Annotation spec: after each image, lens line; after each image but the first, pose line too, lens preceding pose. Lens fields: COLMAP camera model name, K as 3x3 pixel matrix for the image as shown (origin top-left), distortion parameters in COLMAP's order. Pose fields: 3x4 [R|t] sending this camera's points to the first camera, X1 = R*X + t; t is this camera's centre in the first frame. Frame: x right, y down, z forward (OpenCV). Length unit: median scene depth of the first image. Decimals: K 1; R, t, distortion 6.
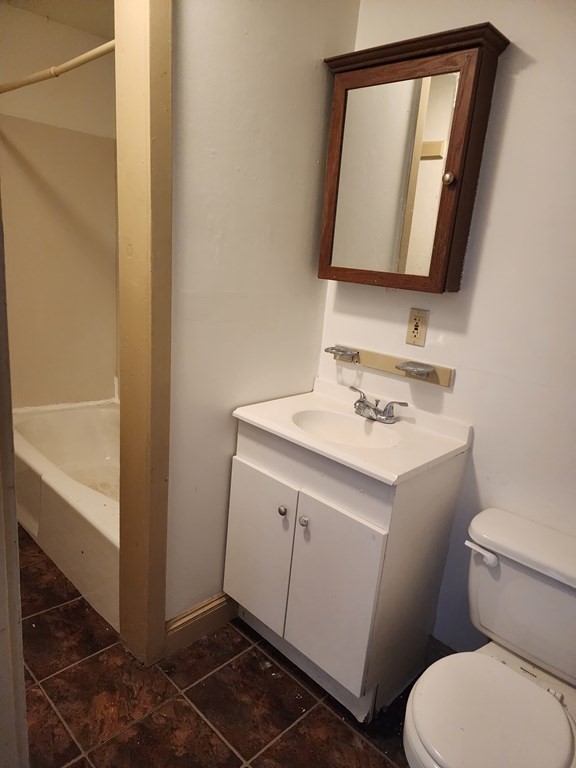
lens RADIAL K [[512.7, 0, 291.2], [0, 512.7, 383.4], [0, 0, 1]] dist [0.066494, -0.062903]
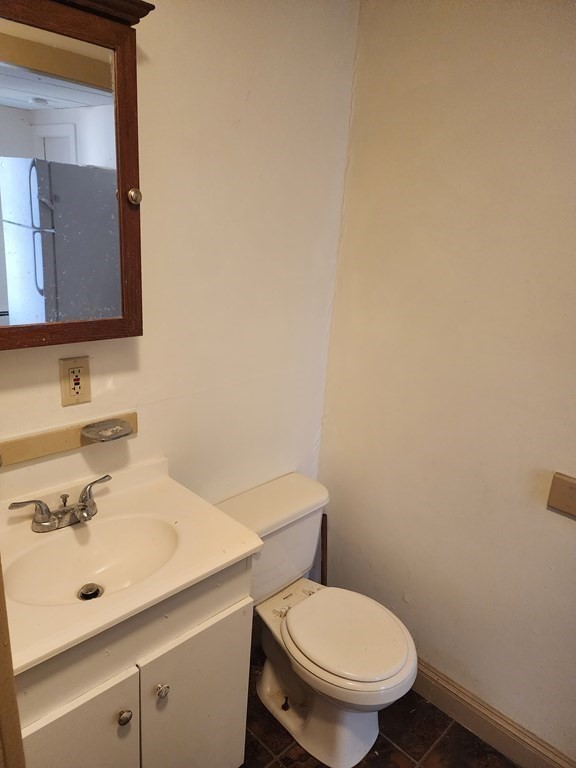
lens RADIAL K [[512.7, 0, 287.8], [0, 512.7, 383.3], [0, 0, 1]] dist [0.066494, -0.062903]
pose [[0.035384, -0.366764, 0.929641, -0.442435], [0.194211, 0.915013, 0.353601, -0.312905], [-0.980321, 0.168035, 0.103607, 0.627728]]
